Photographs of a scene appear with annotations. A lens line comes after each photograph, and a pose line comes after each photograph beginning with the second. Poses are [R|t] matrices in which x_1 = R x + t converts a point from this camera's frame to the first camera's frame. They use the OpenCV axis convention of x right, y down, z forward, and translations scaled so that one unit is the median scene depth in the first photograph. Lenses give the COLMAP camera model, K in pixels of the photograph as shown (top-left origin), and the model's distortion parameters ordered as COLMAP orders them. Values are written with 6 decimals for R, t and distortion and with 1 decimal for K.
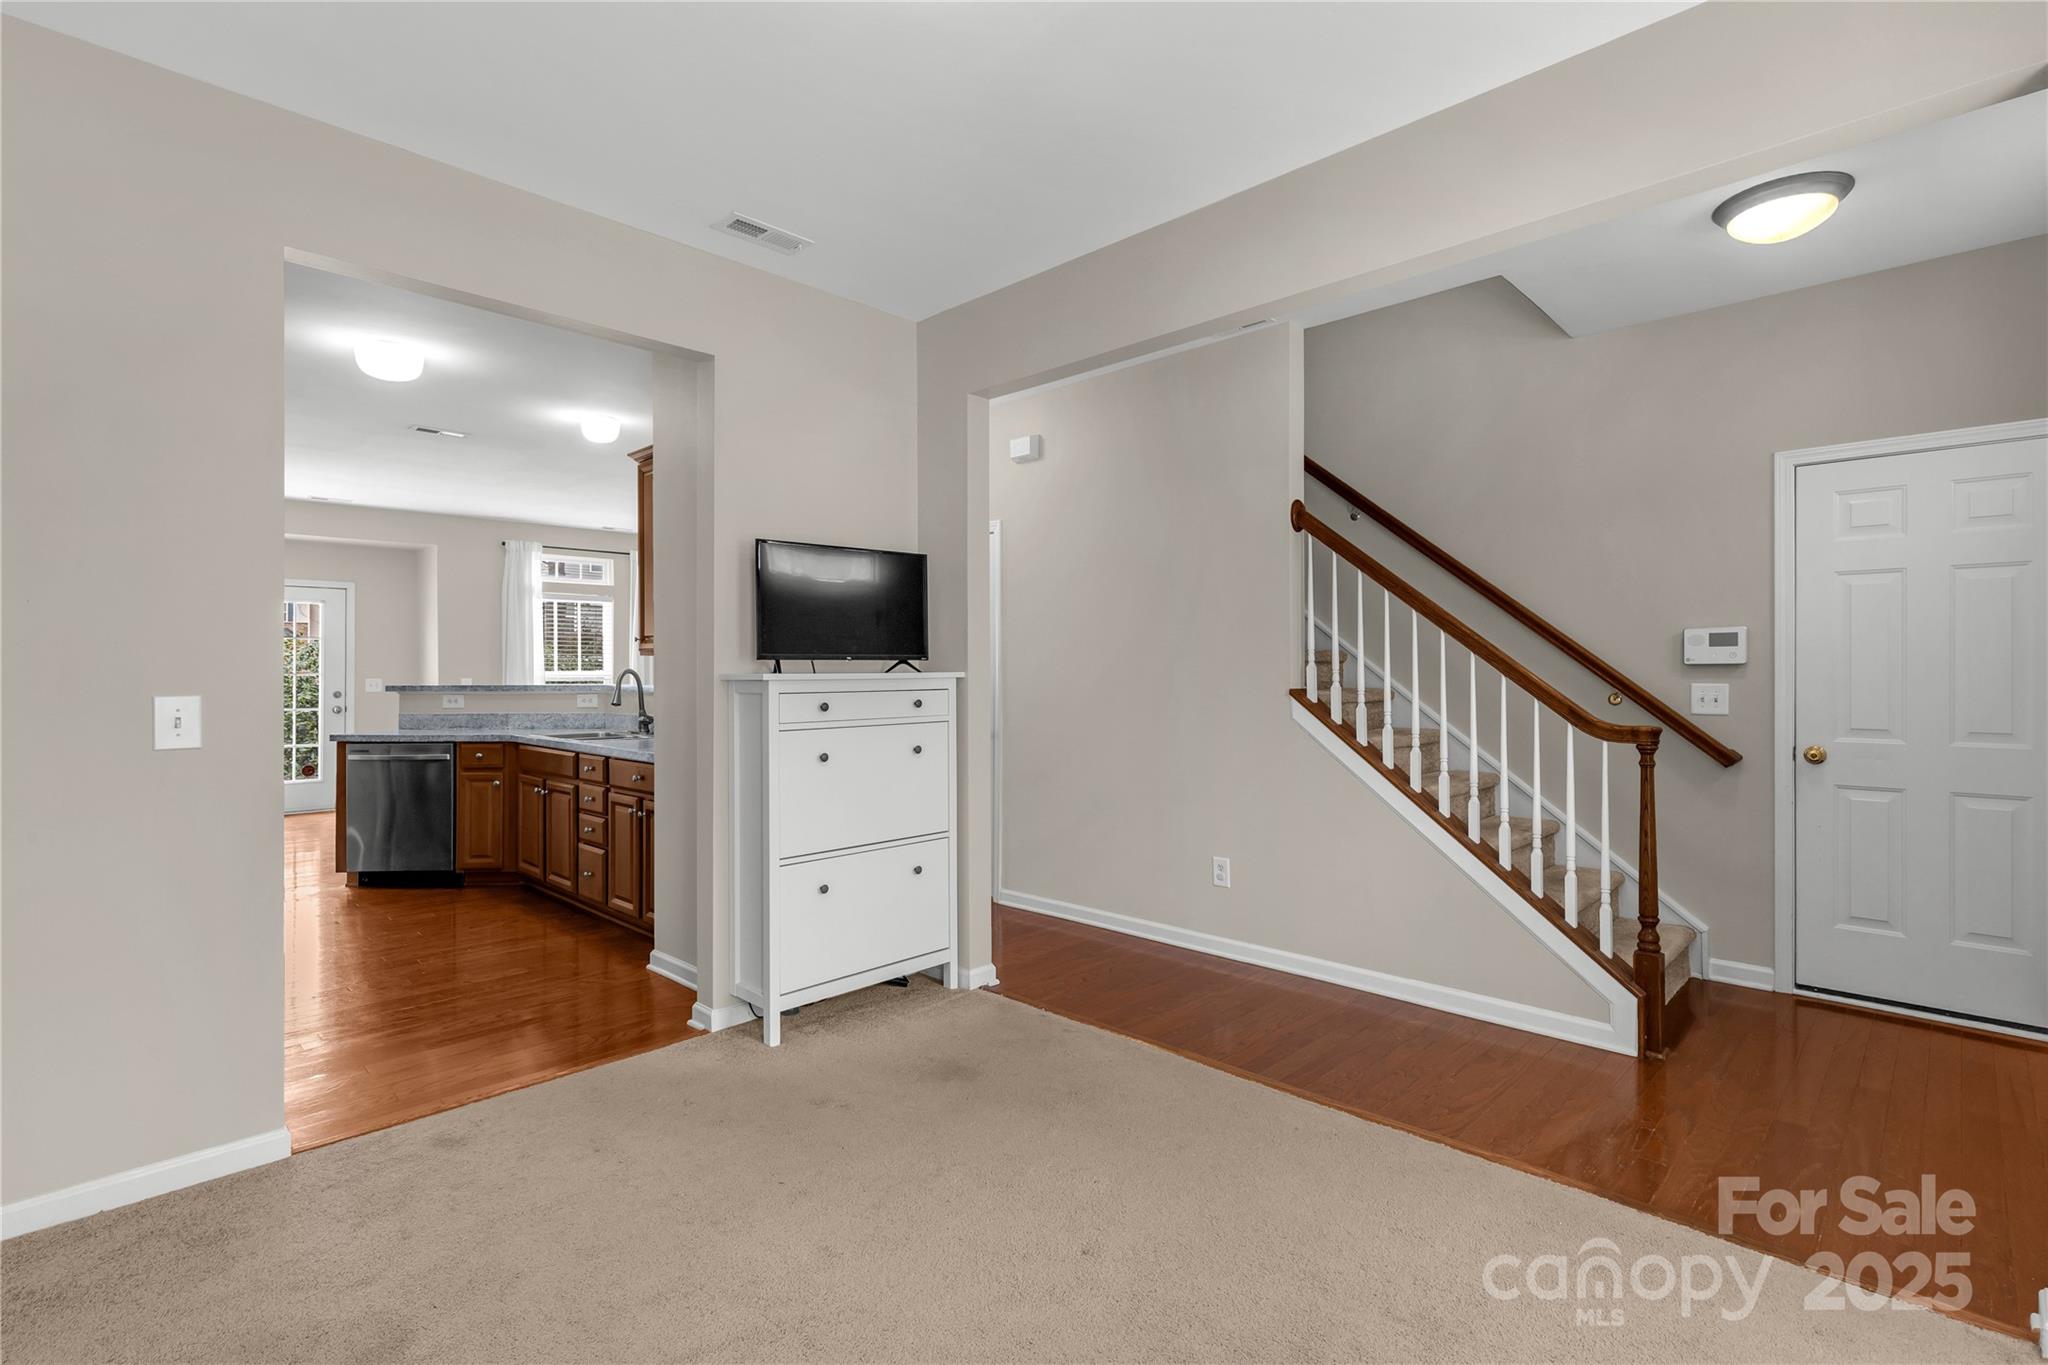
lens RADIAL K [[920.3, 0, 1031.9], [0, 920.3, 680.4], [0, 0, 1]] dist [0.001887, -0.000070]
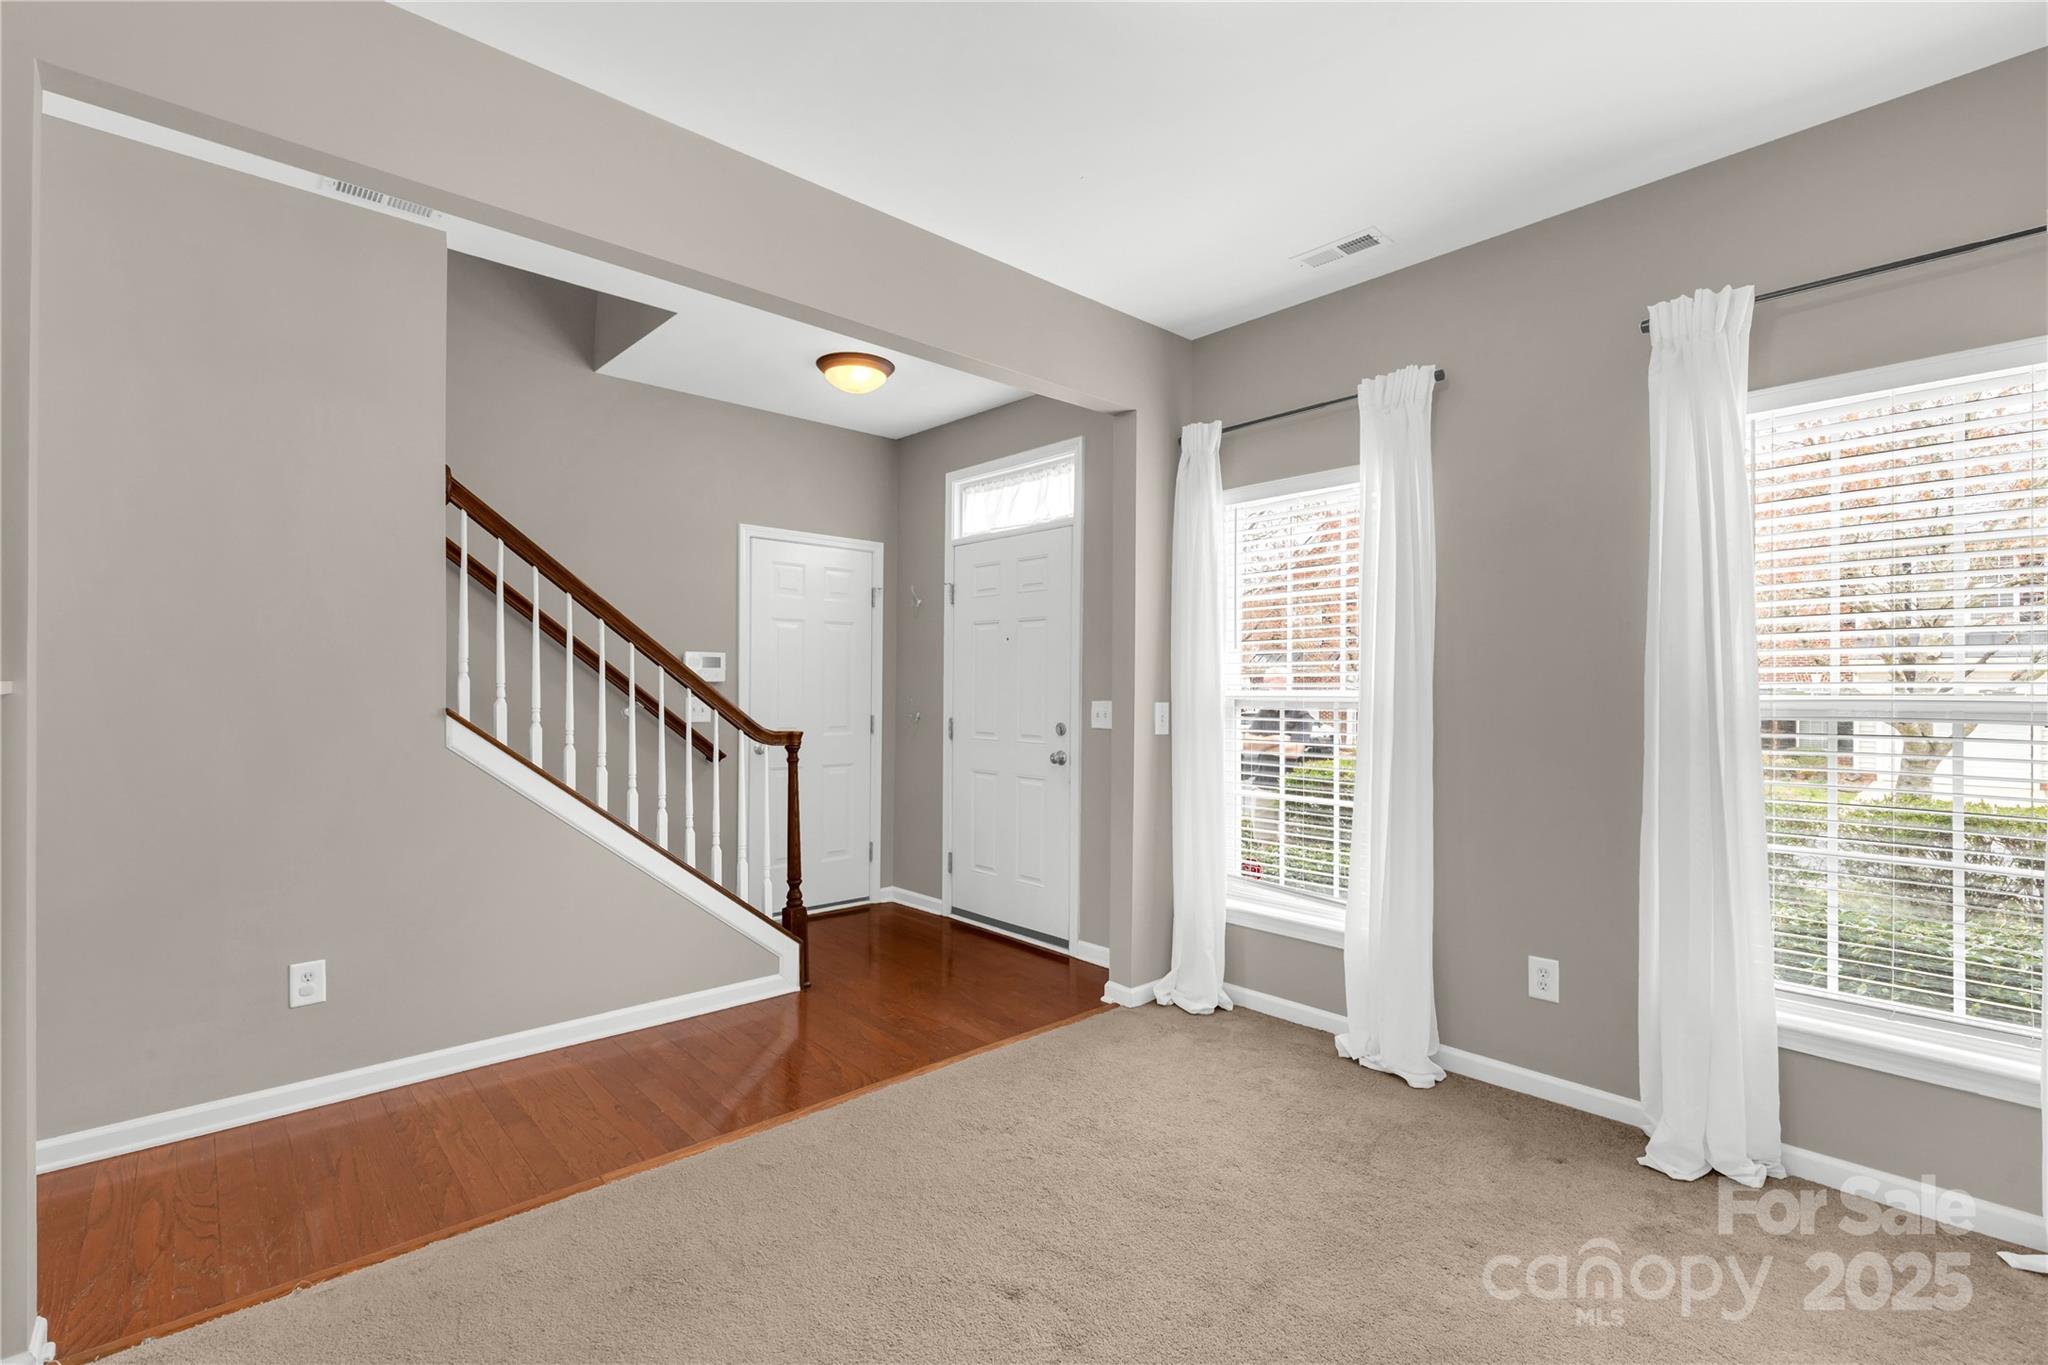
lens RADIAL K [[920.3, 0, 1031.9], [0, 920.3, 680.4], [0, 0, 1]] dist [0.001887, -0.000070]
pose [[0.064927, 0.012885, 0.997807, -0.560096], [0.007032, 0.999886, -0.013369, -0.000241], [-0.997865, 0.007885, 0.064829, 0.555921]]
